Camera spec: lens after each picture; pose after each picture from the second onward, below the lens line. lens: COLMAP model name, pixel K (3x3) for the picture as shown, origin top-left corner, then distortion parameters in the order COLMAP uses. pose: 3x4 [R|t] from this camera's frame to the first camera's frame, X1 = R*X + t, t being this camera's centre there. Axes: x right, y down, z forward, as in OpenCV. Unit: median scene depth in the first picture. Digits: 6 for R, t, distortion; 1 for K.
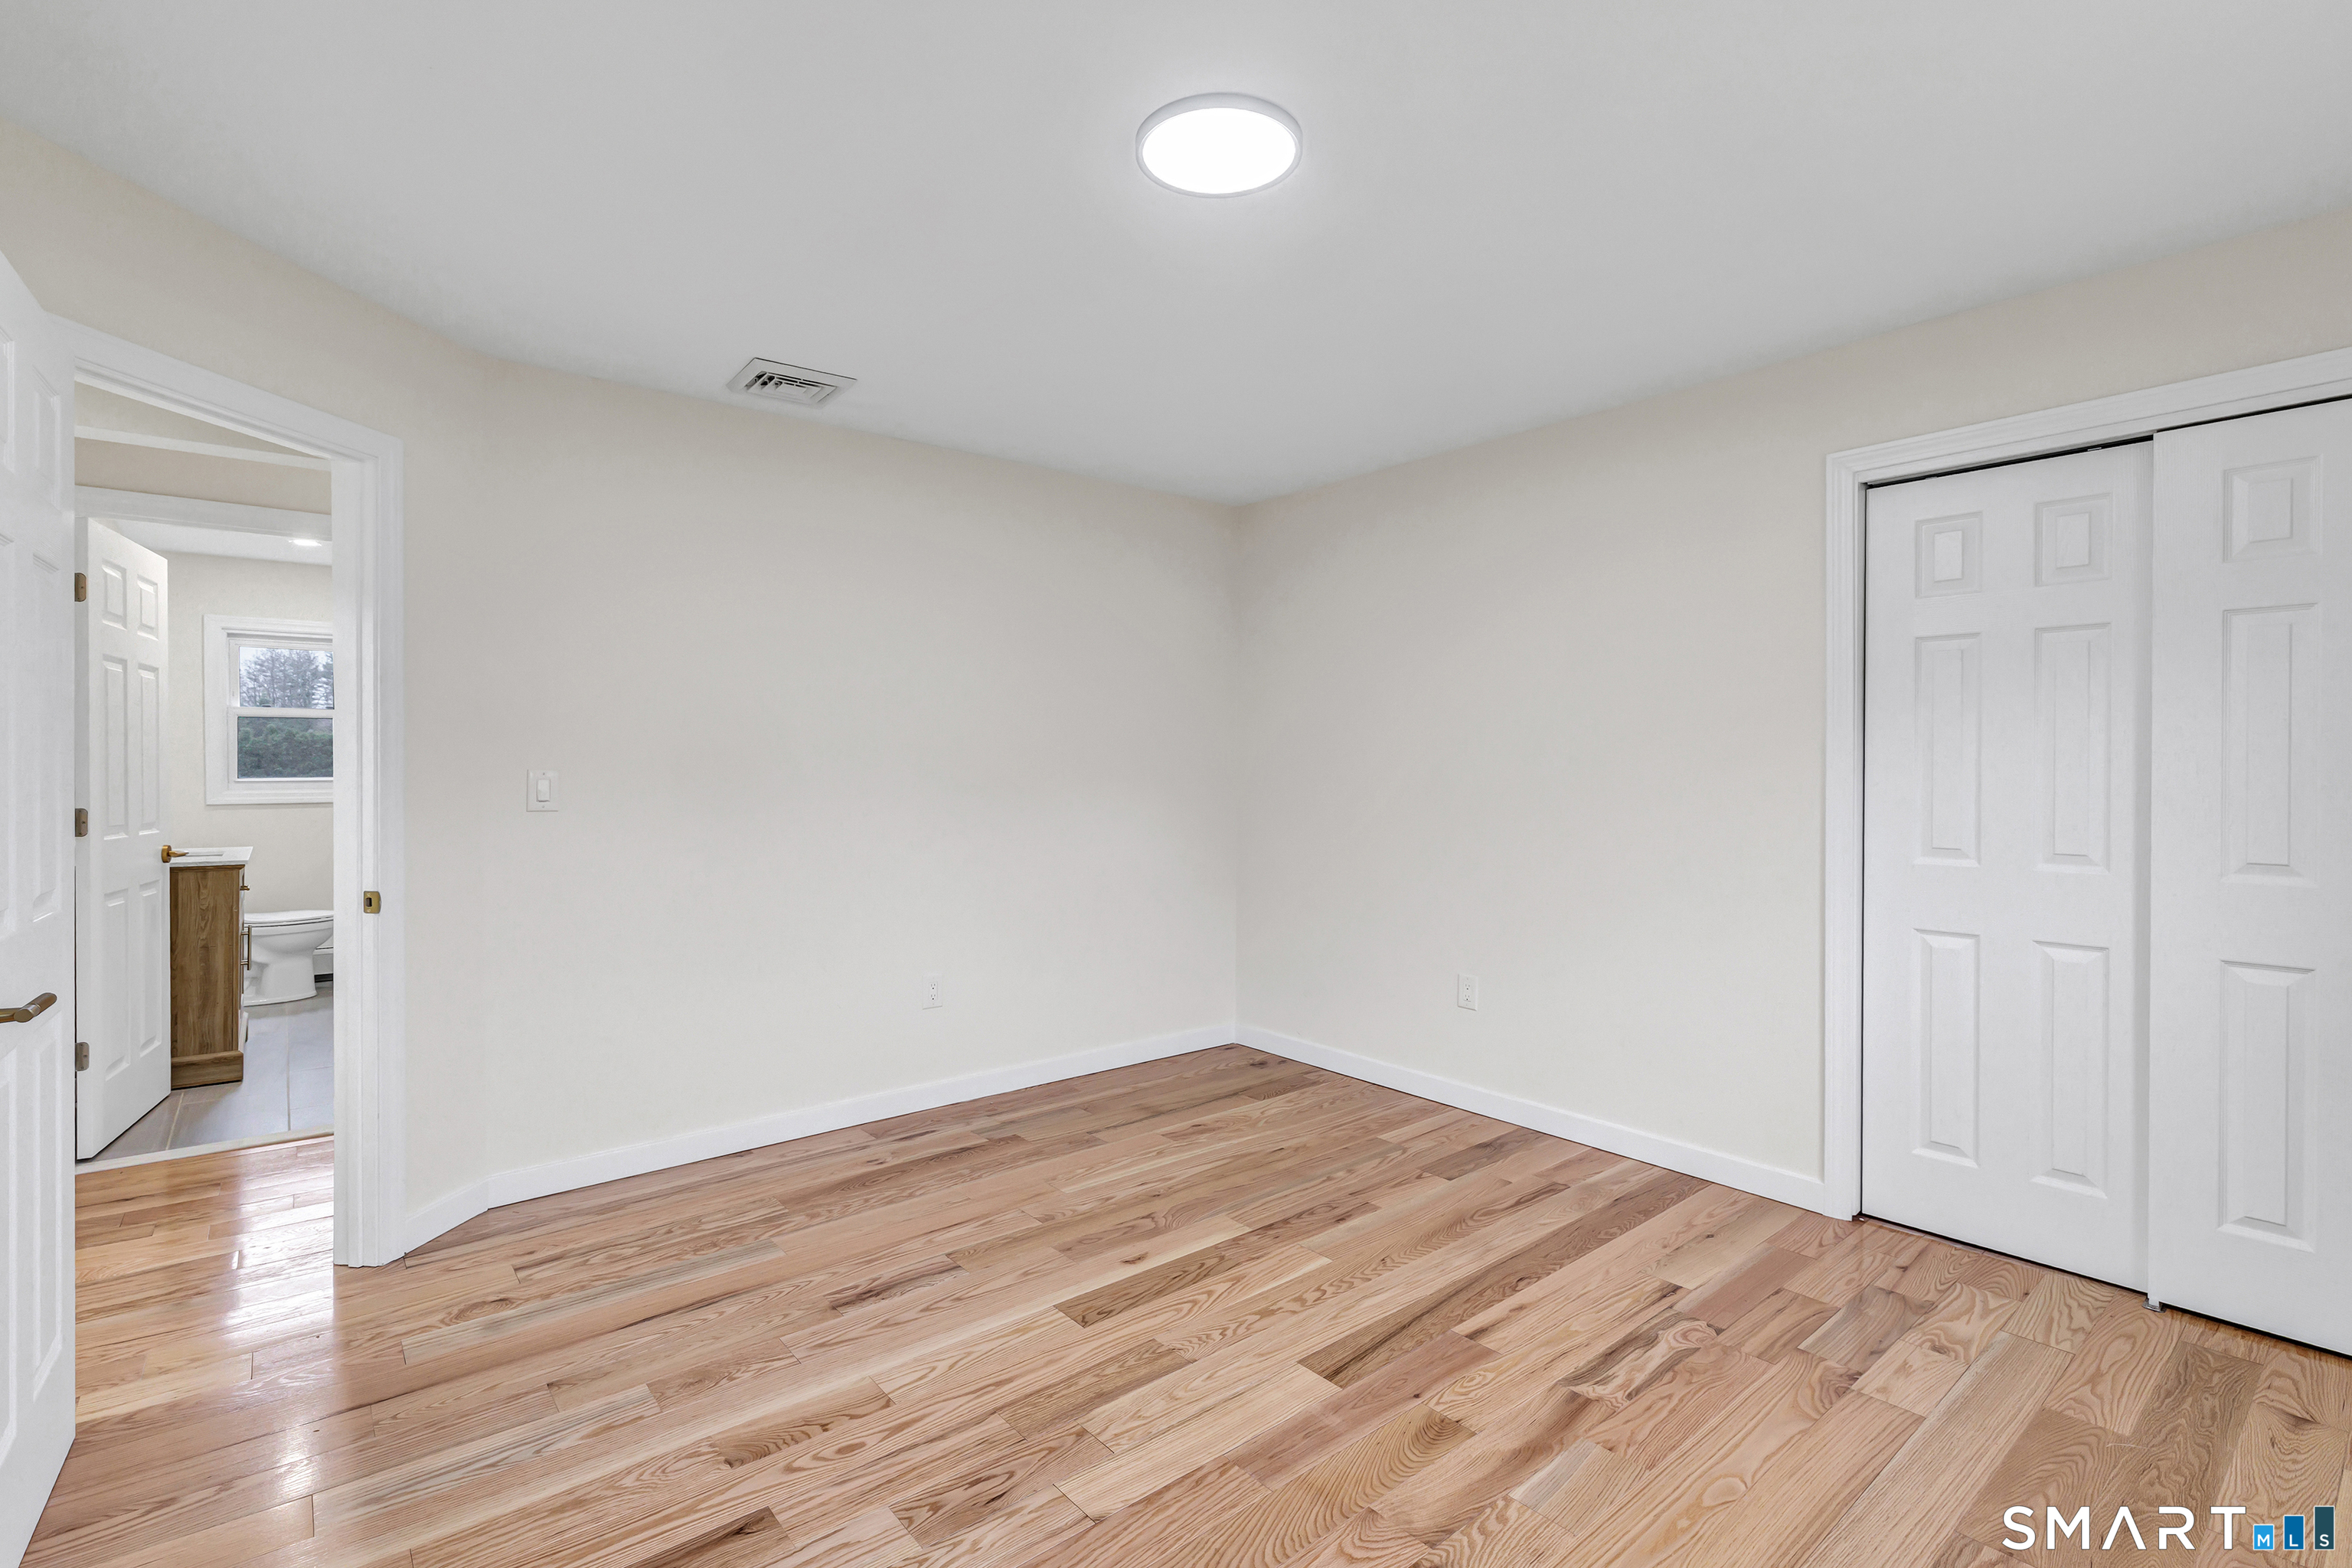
lens RADIAL K [[1076.7, 0, 1166.9], [0, 1076.7, 762.7], [0, 0, 1]] dist [0.012995, 0.000040]
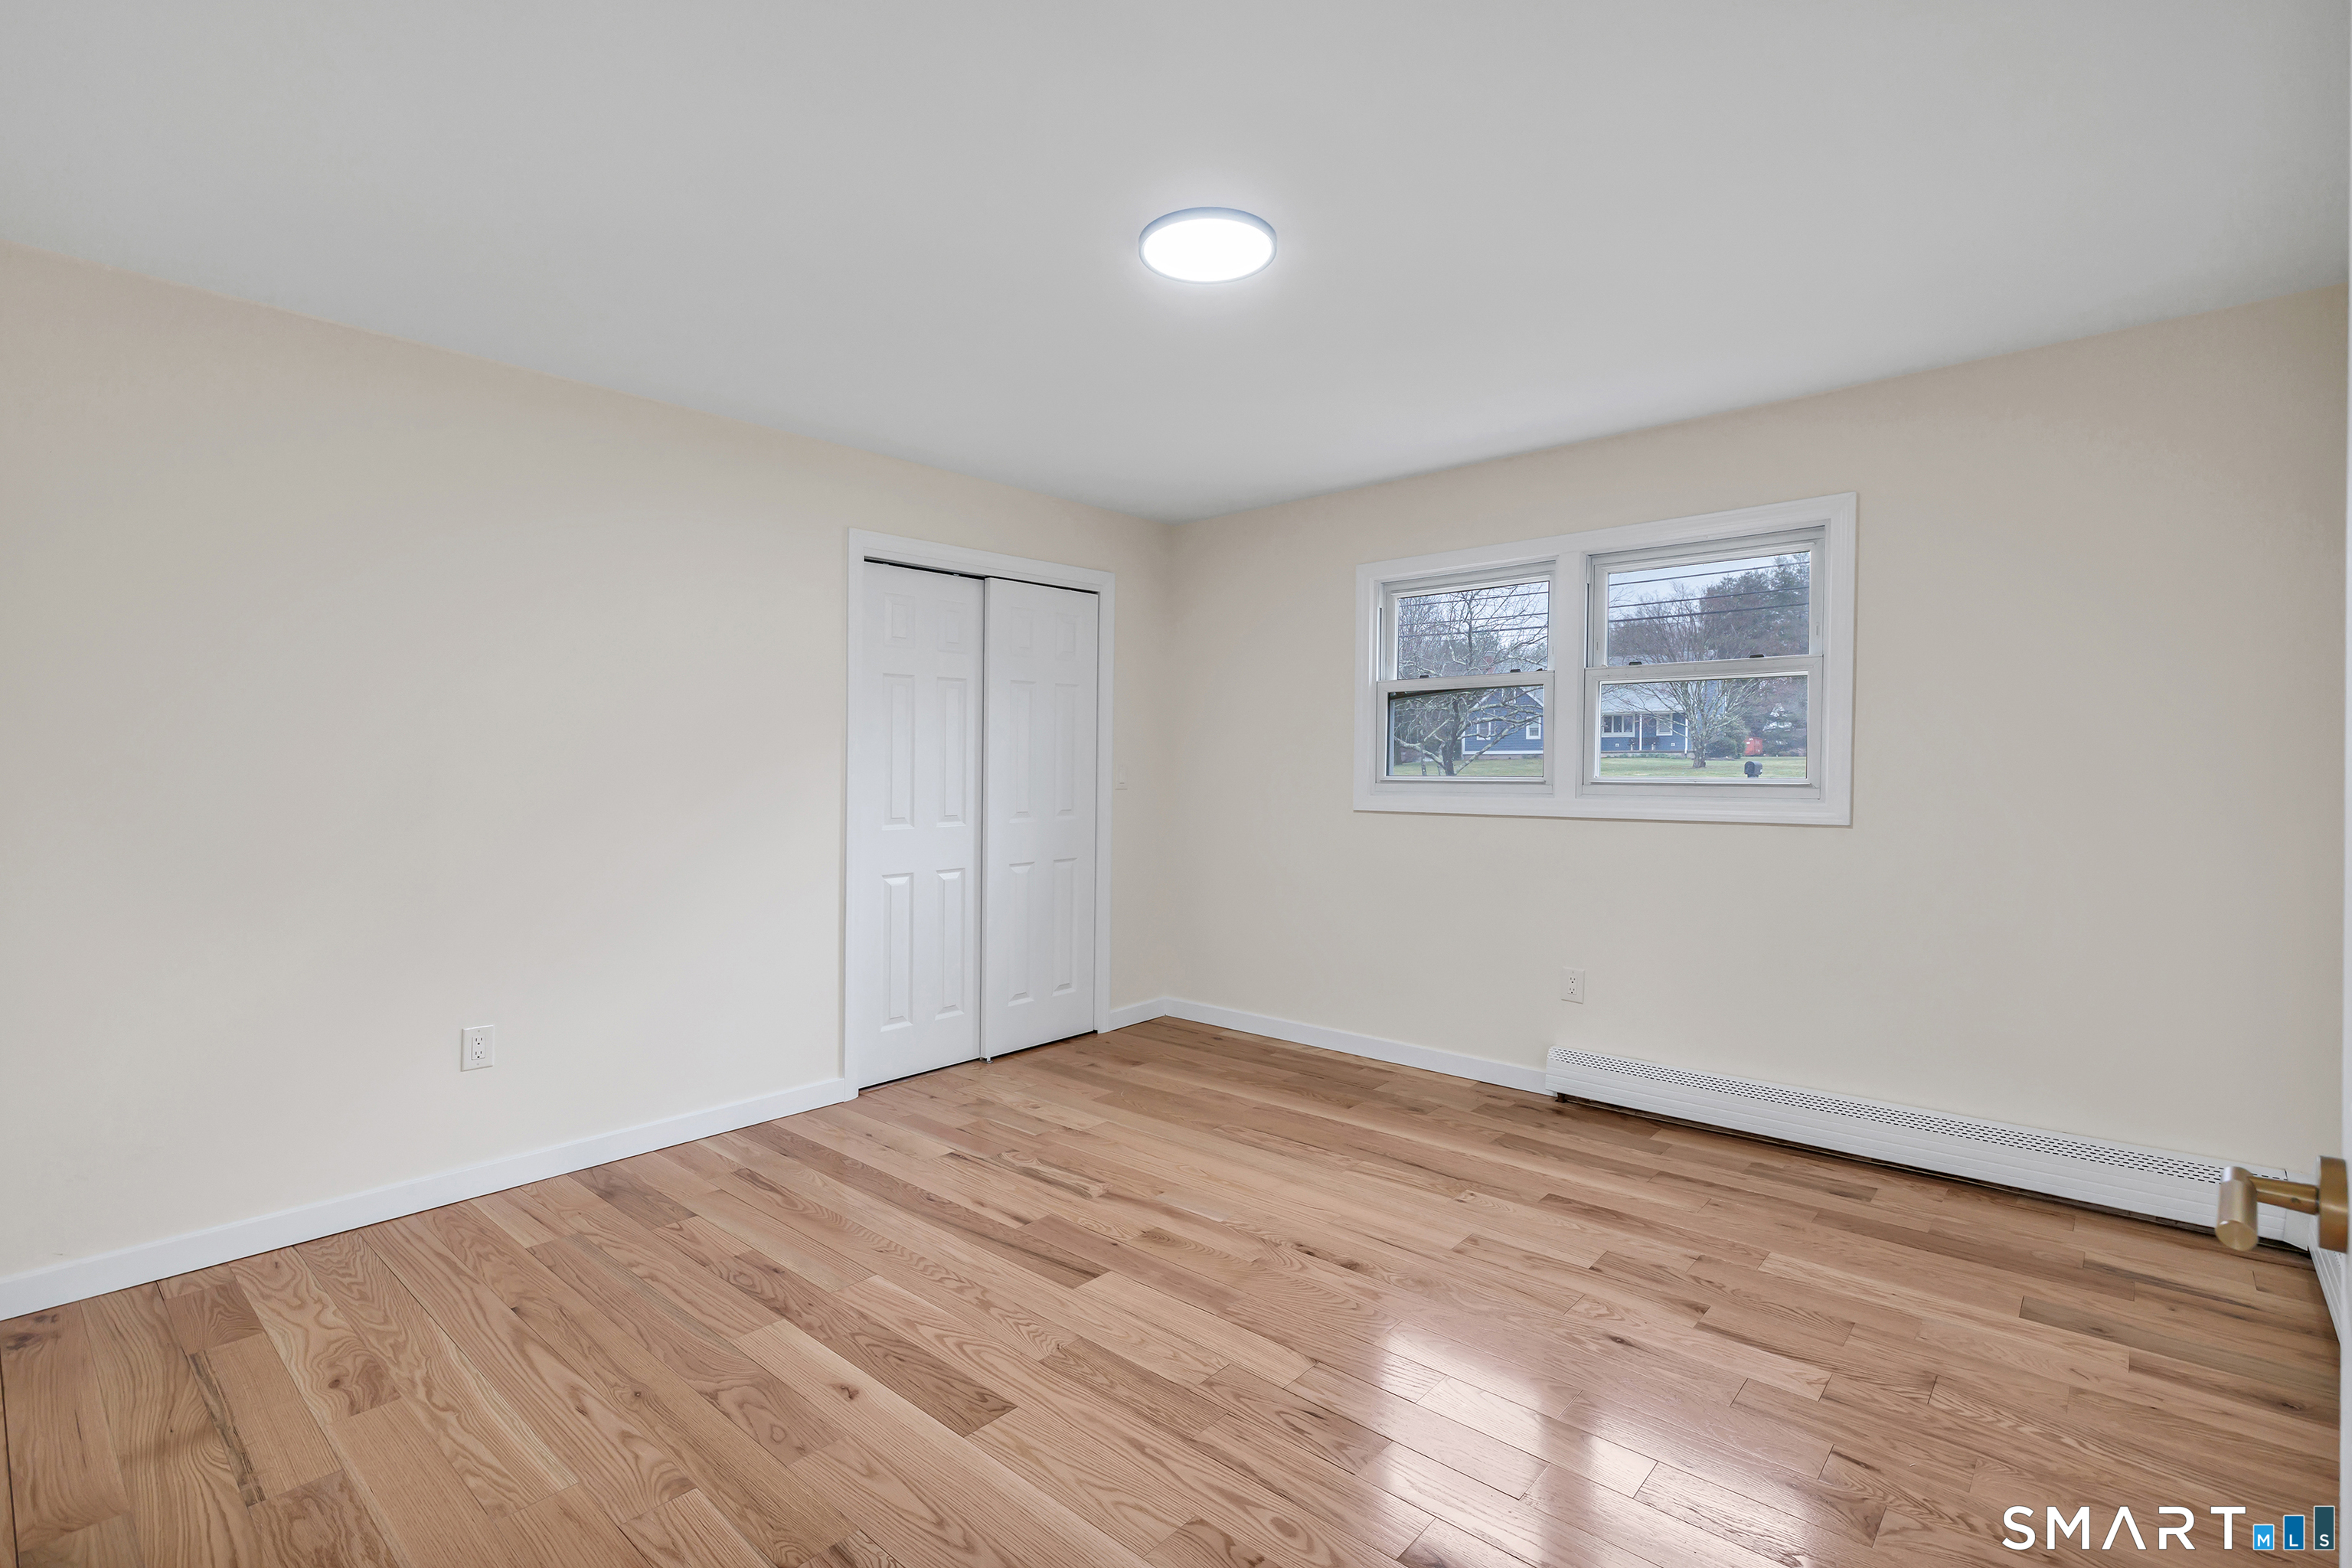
lens RADIAL K [[1076.7, 0, 1167.9], [0, 1076.7, 799.4], [0, 0, 1]] dist [0.012995, 0.000040]
pose [[-0.145691, -0.025723, 0.988996, -0.855029], [-0.001441, 0.999666, 0.025788, 0.016948], [-0.989329, 0.002332, -0.145680, 0.924036]]
